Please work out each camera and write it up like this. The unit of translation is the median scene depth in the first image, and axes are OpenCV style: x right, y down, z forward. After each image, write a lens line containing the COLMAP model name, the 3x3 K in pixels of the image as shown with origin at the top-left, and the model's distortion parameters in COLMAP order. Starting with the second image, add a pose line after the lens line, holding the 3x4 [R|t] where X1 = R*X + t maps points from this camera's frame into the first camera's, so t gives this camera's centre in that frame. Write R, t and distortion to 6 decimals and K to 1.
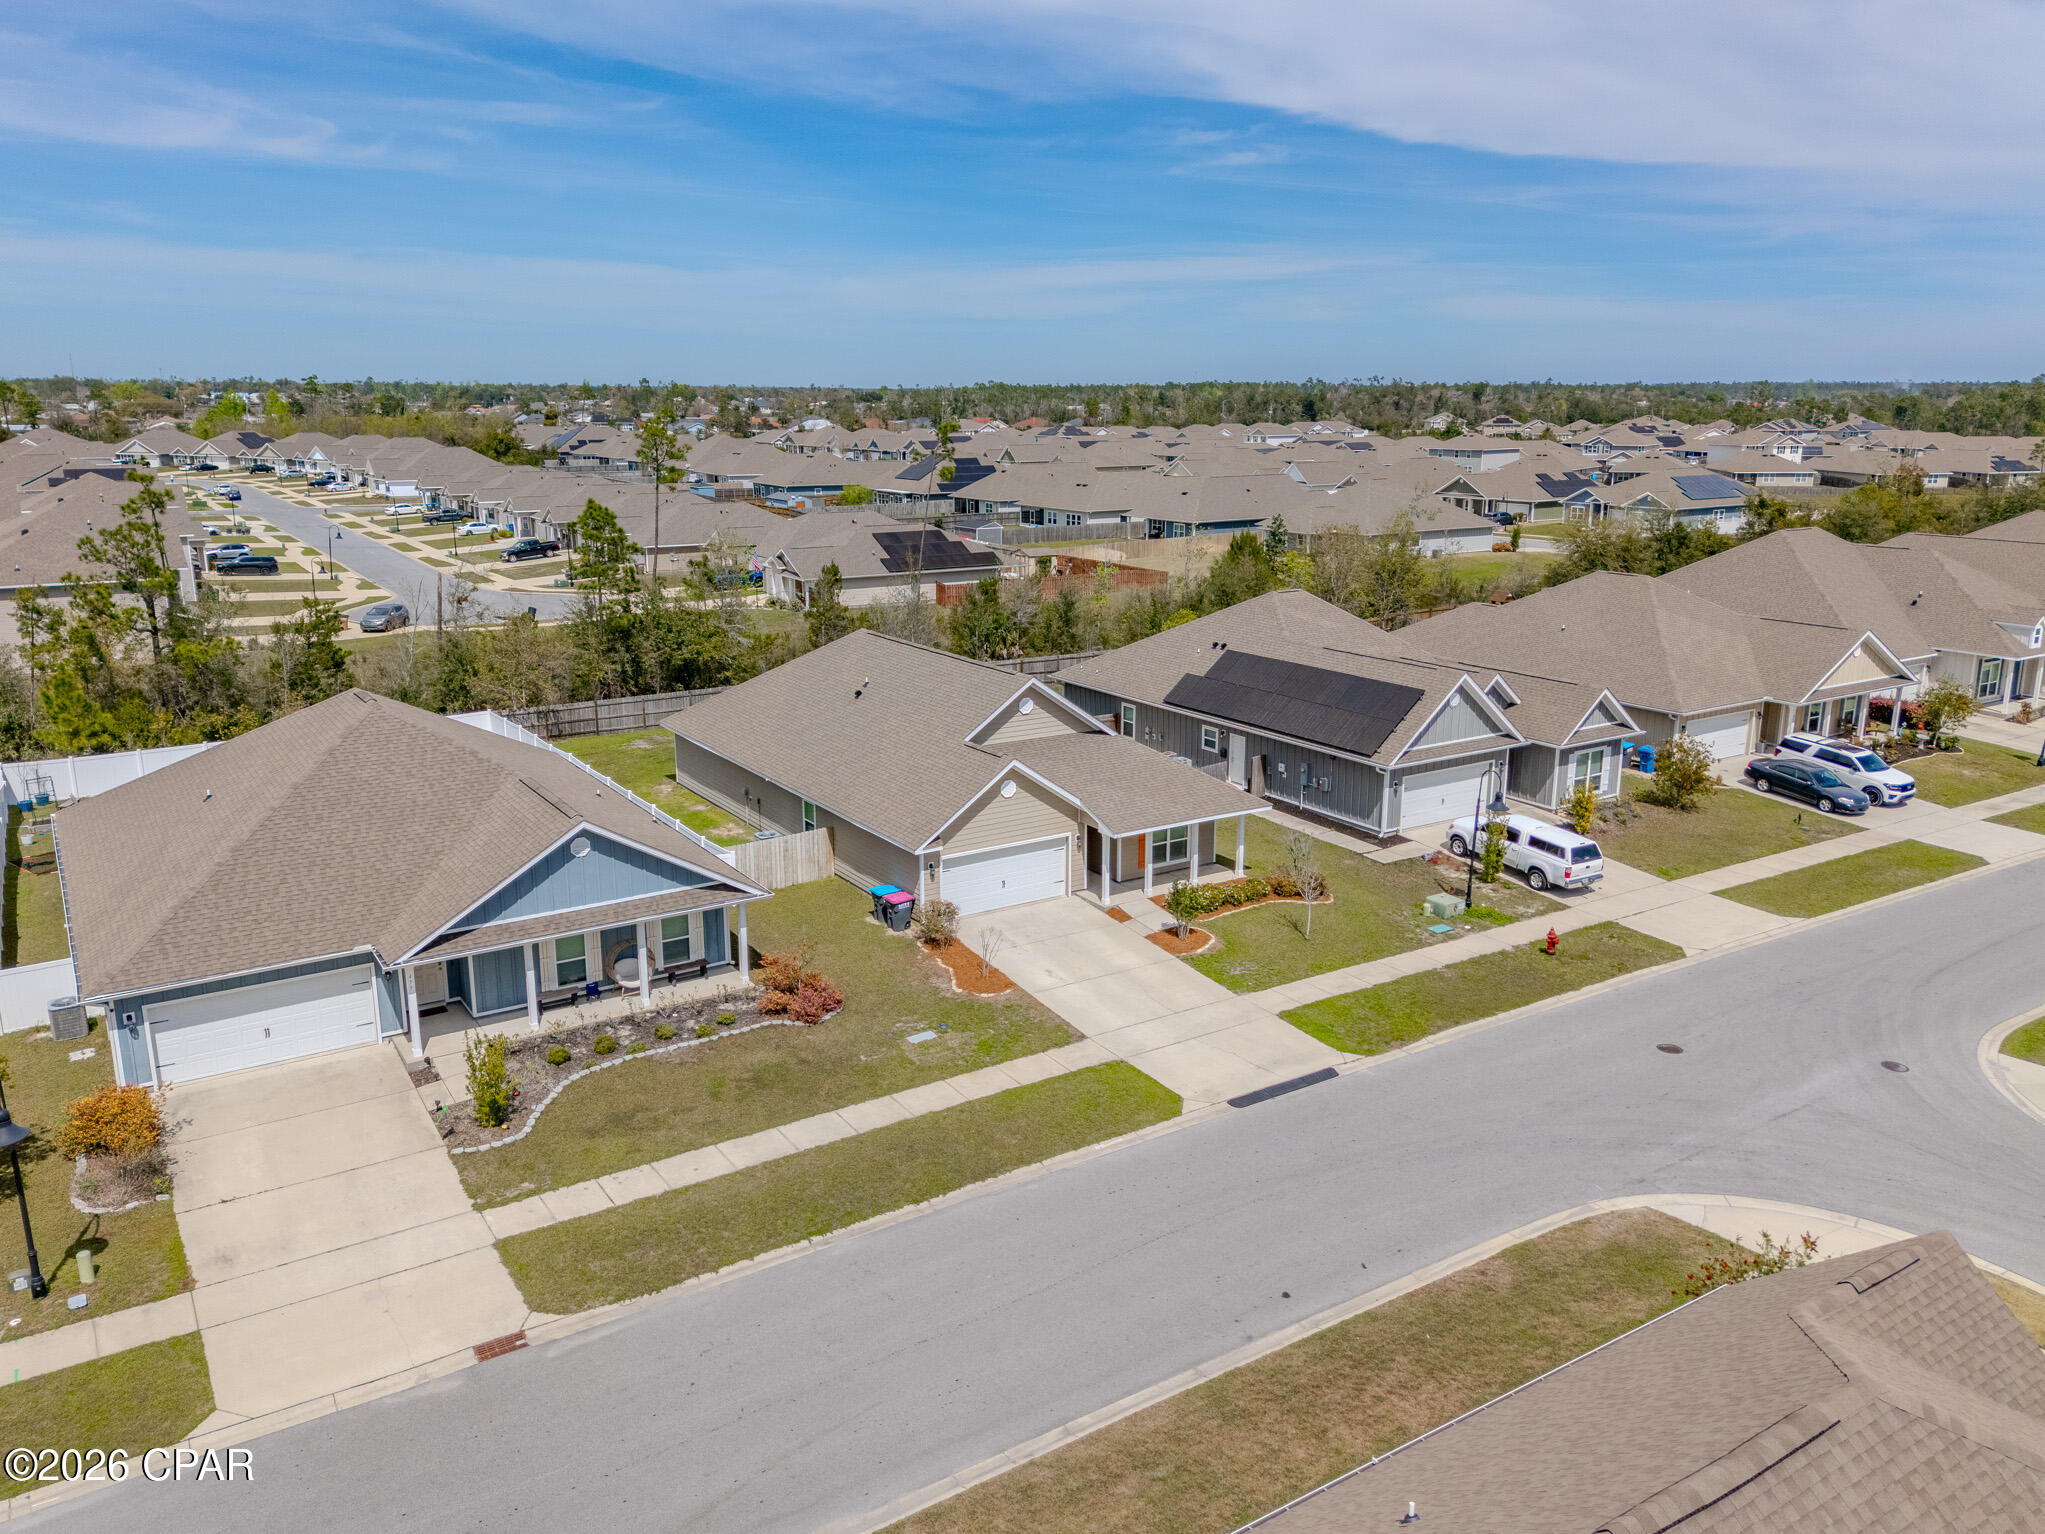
lens RADIAL K [[1518.3, 0, 1022.5], [0, 1518.3, 767.0], [0, 0, 1]] dist [0.077808, -0.072130]
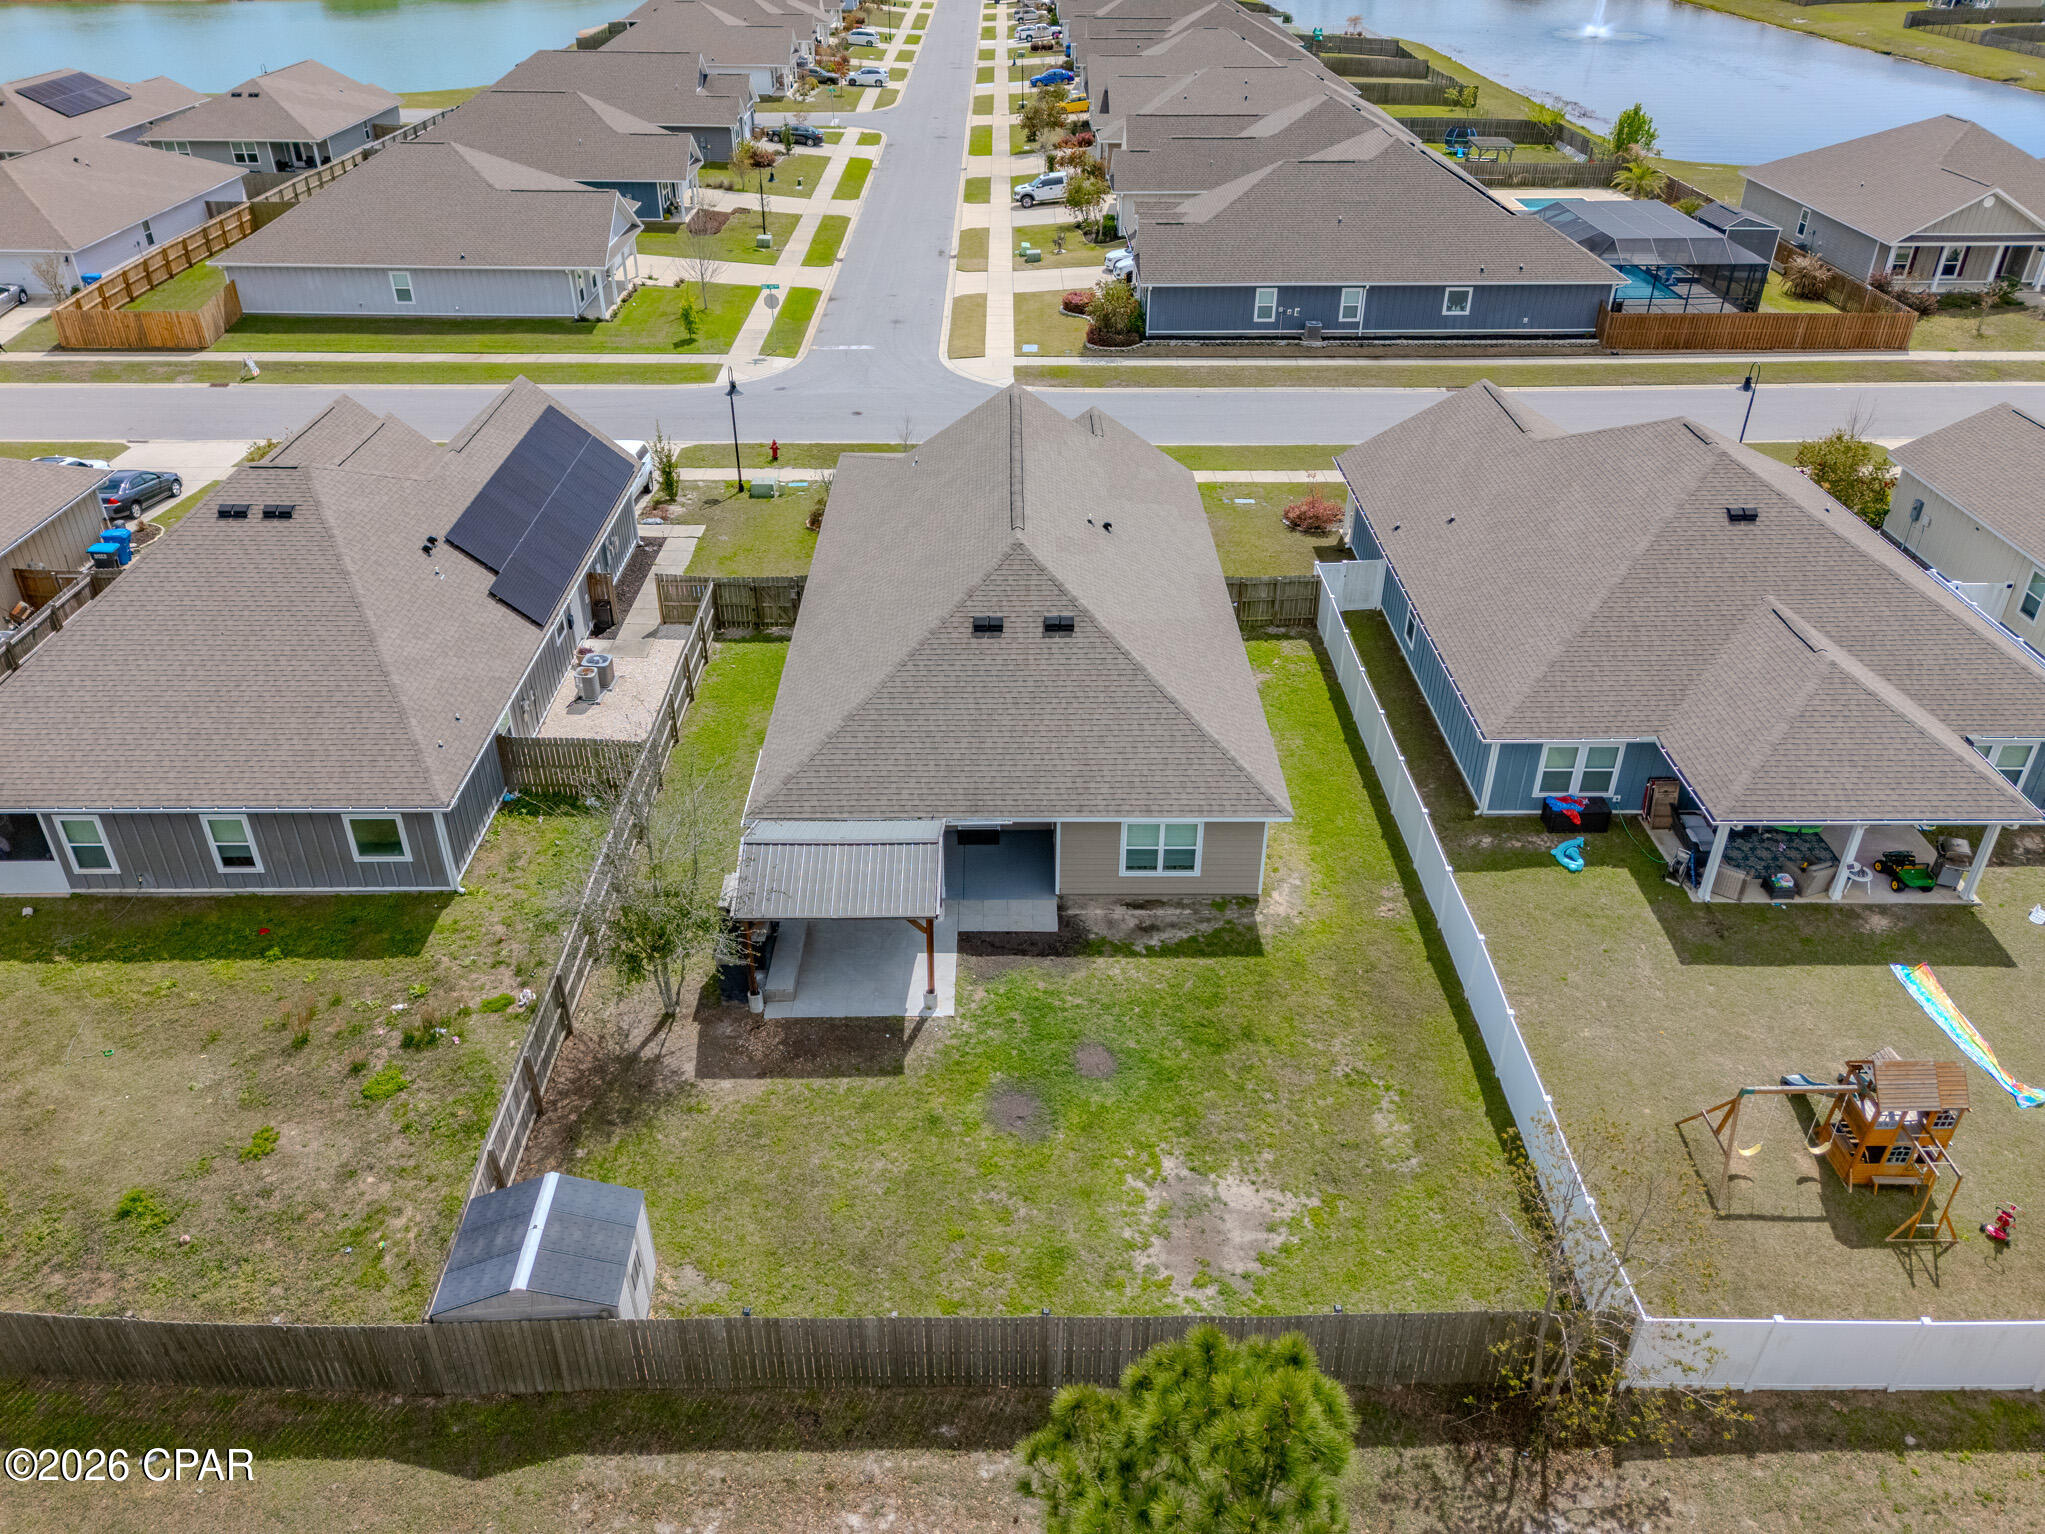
lens RADIAL K [[1498.9, 0, 1025.8], [0, 1498.9, 767.3], [0, 0, 1]] dist [0.071014, -0.062897]
pose [[-0.846859, -0.284675, 0.449210, -0.578129], [0.121611, 0.718630, 0.684677, -0.625276], [-0.517726, 0.634454, -0.573958, 1.977539]]
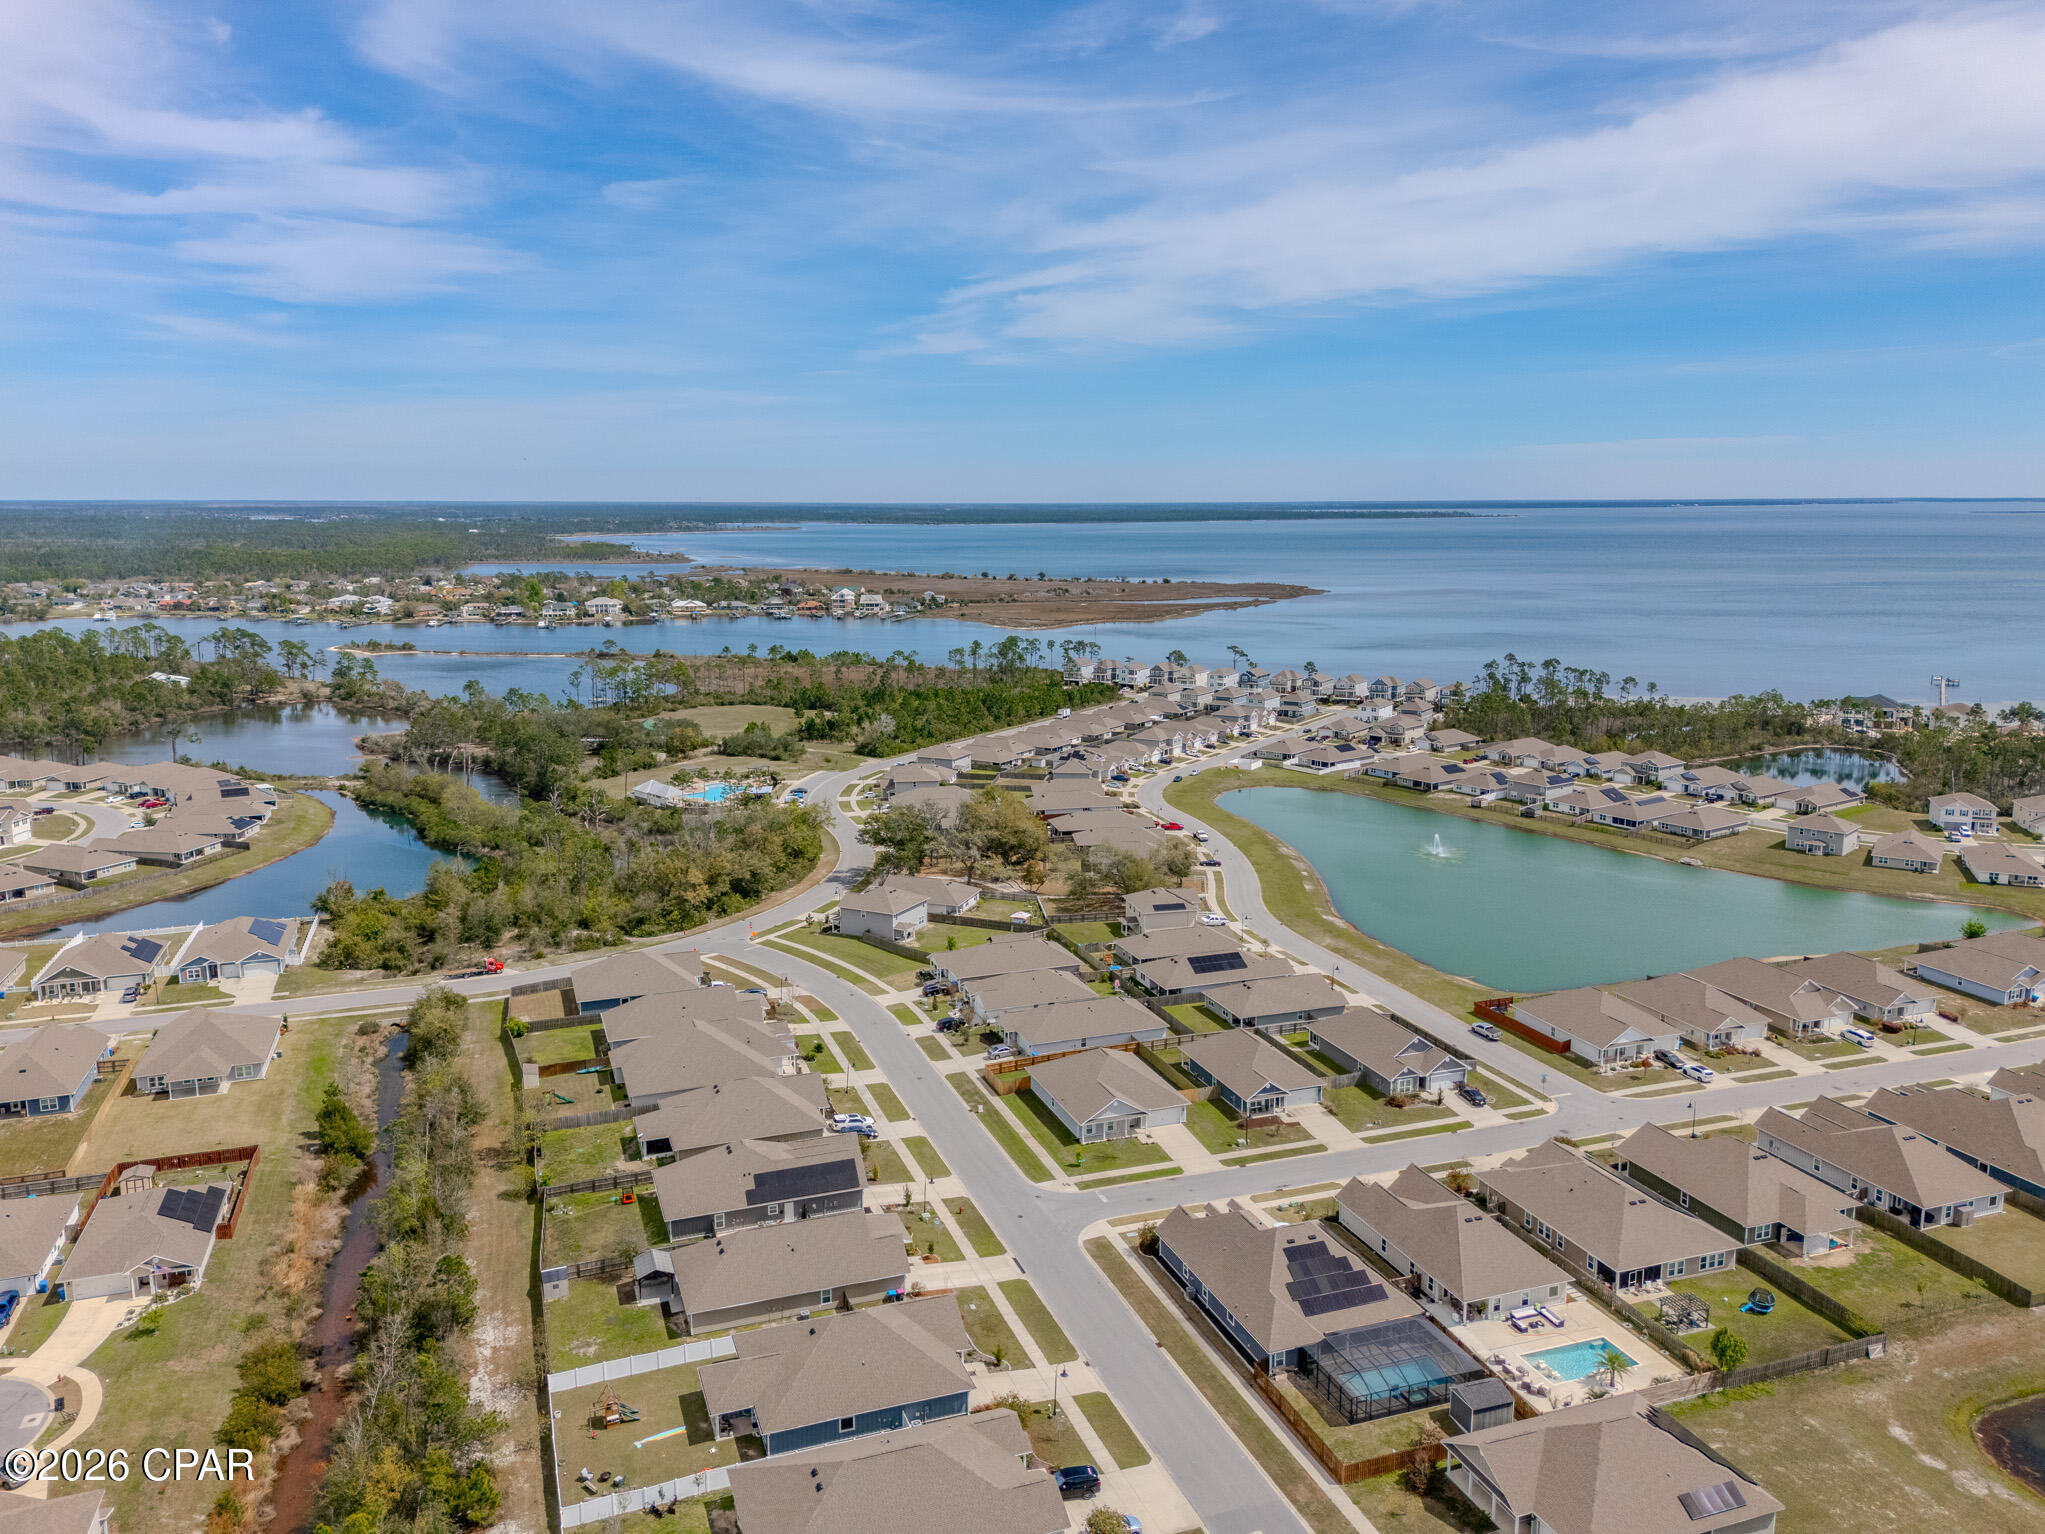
lens RADIAL K [[1498.9, 0, 1025.8], [0, 1498.9, 767.3], [0, 0, 1]] dist [0.071014, -0.062897]
pose [[0.221684, -0.173668, 0.959529, -3.149903], [0.235596, 0.964399, 0.120119, -1.416887], [-0.946230, 0.199433, 0.254707, -0.315867]]
